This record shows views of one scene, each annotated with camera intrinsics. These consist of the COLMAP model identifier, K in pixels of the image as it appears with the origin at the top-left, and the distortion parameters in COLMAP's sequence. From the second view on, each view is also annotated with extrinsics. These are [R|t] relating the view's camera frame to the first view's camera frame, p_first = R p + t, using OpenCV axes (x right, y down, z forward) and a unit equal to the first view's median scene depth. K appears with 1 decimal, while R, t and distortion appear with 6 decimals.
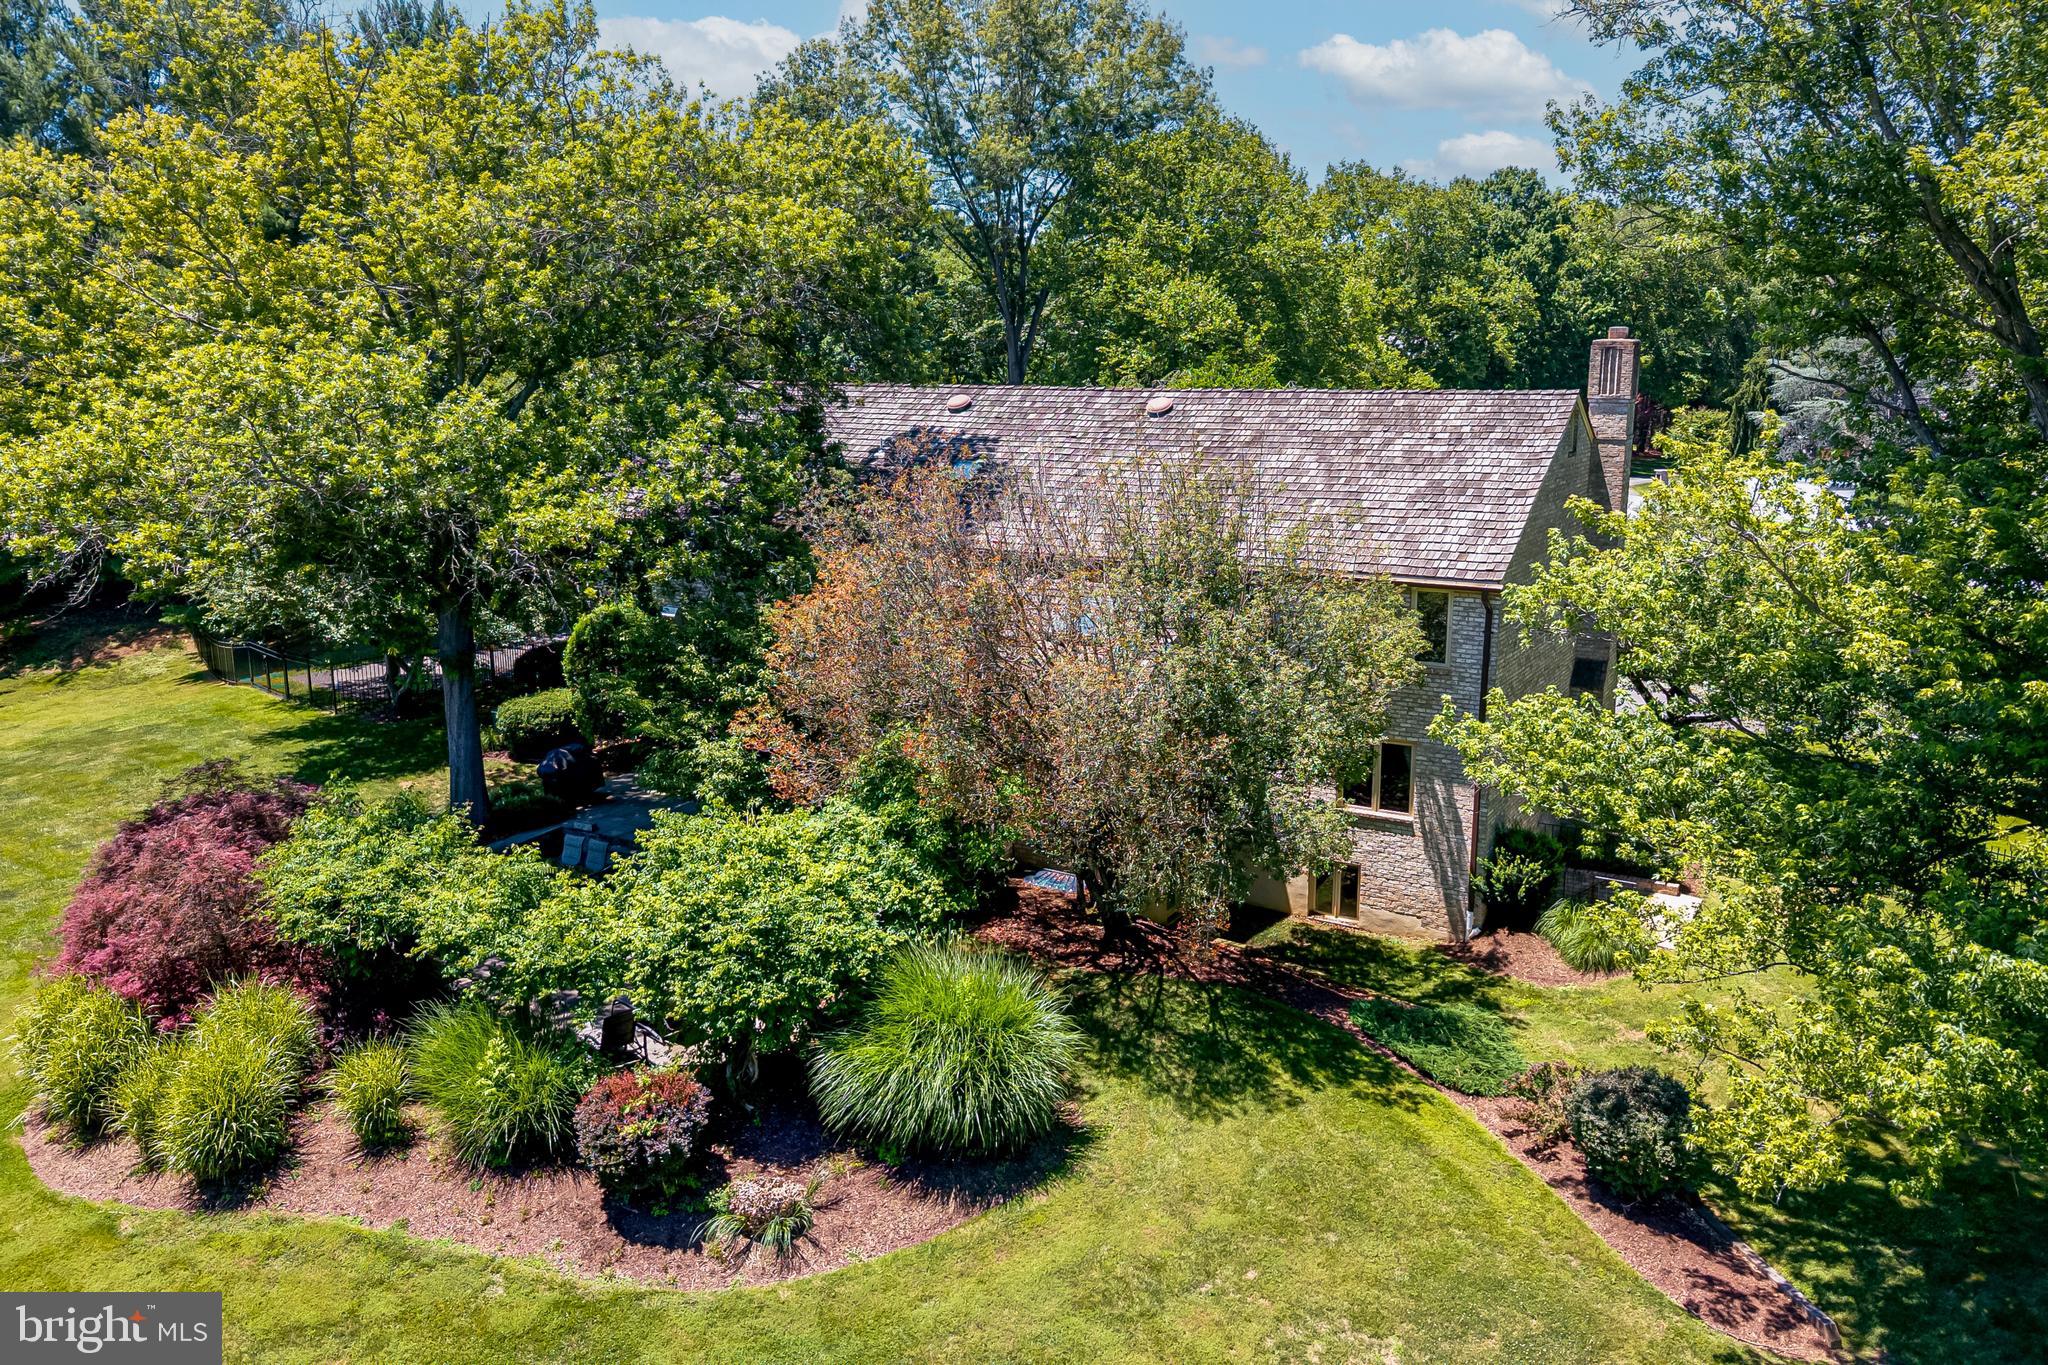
lens RADIAL K [[1695.2, 0, 993.4], [0, 1695.2, 682.9], [0, 0, 1]] dist [0.083321, -0.107931]
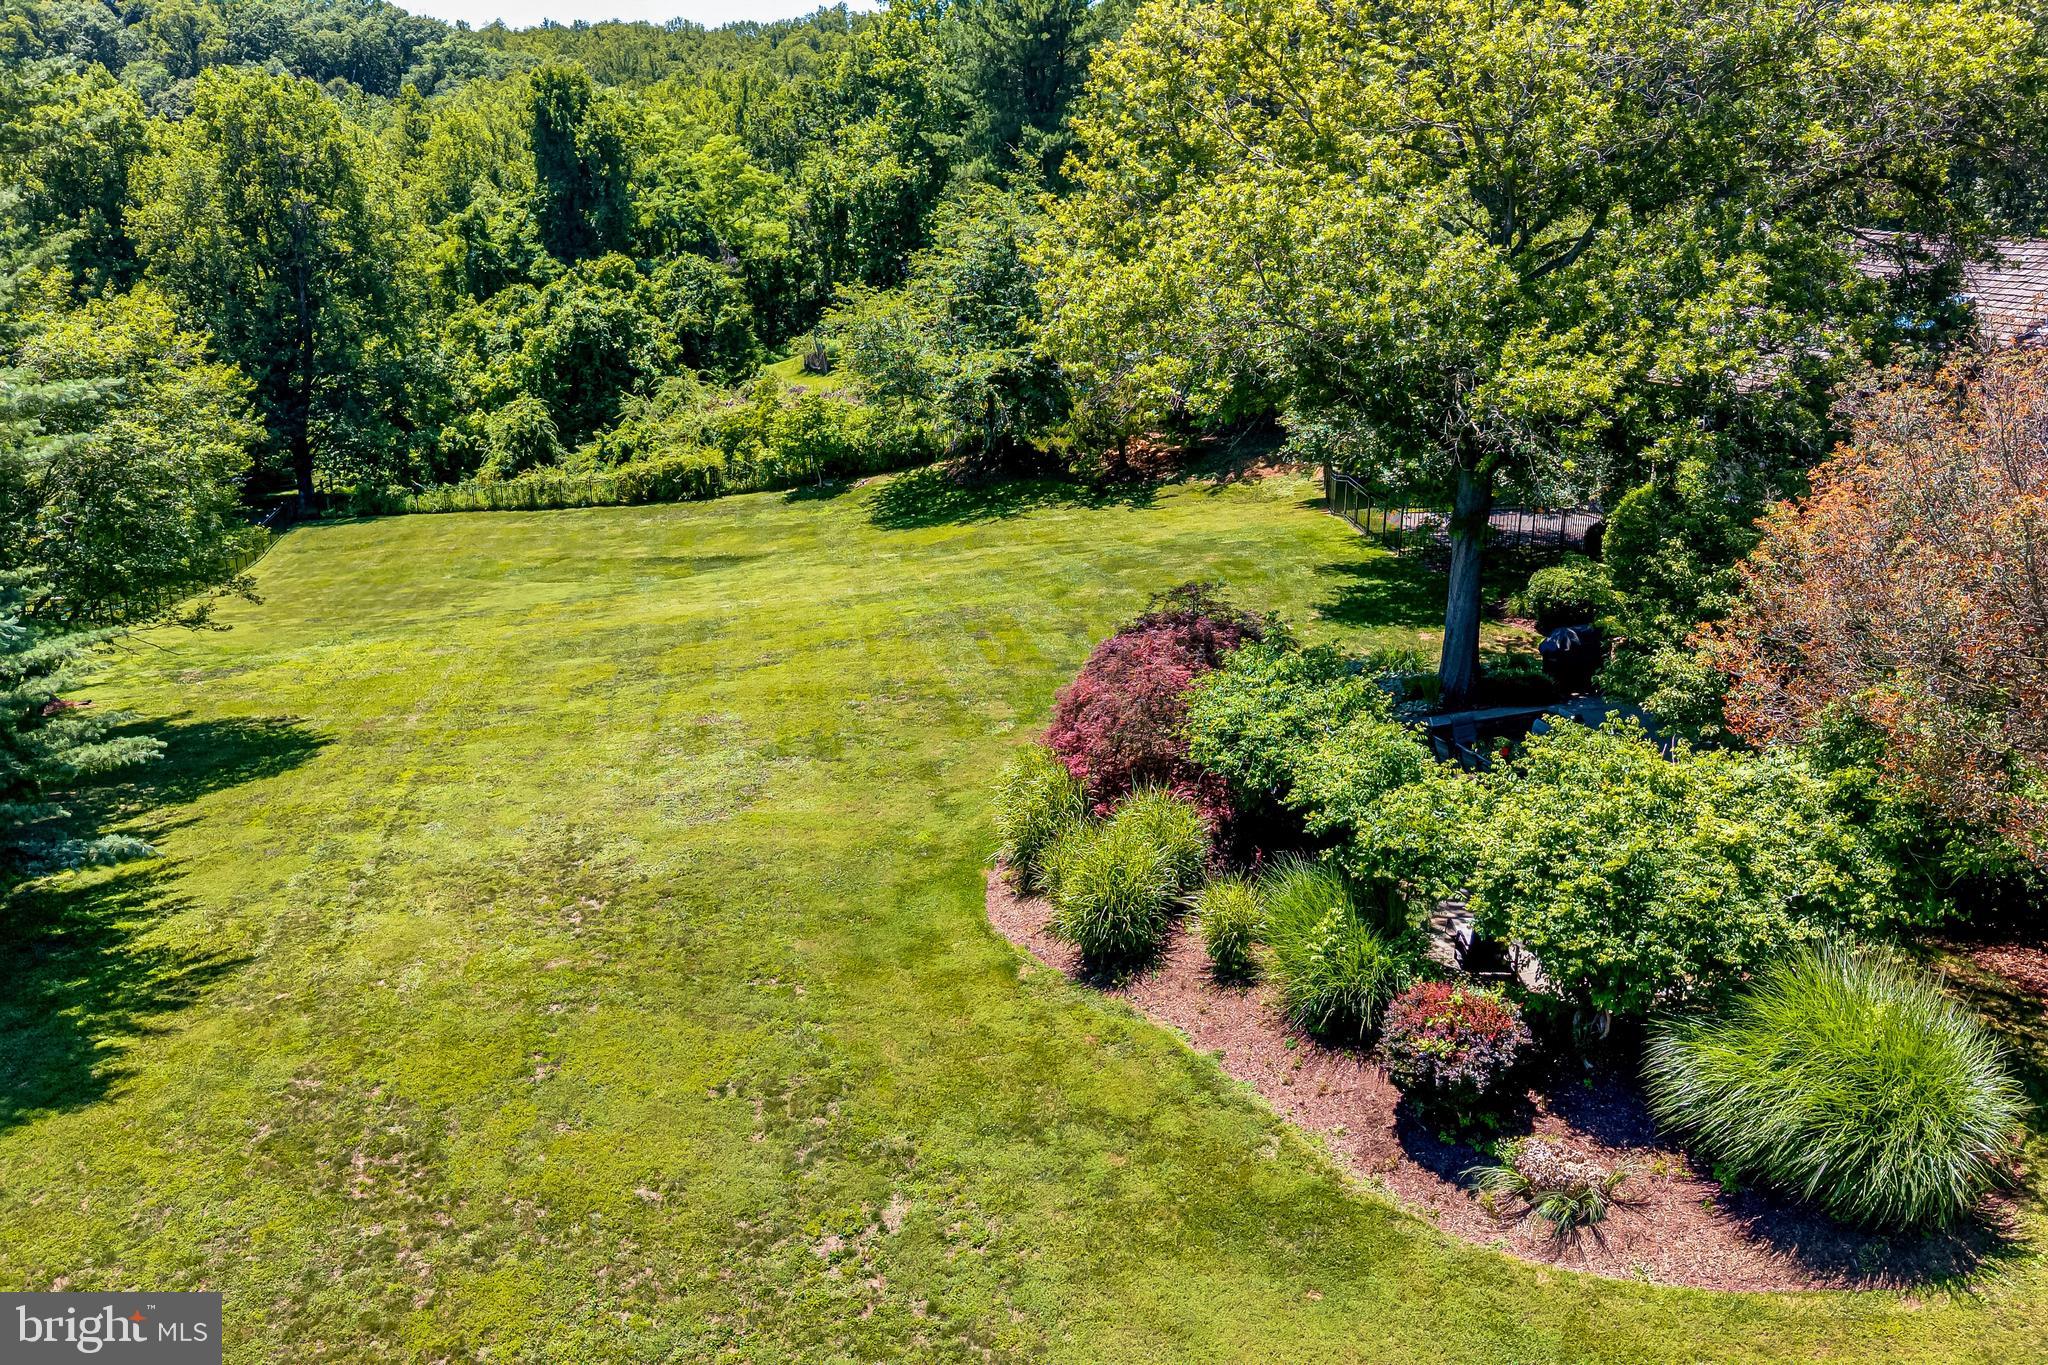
lens RADIAL K [[1621.3, 0, 1088.3], [0, 1621.3, 680.0], [0, 0, 1]] dist [0.045998, -0.083552]
pose [[0.751278, 0.198607, -0.629393, 0.159917], [-0.139213, 0.979878, 0.143032, -0.033649], [0.645136, -0.019837, 0.763810, 0.191674]]
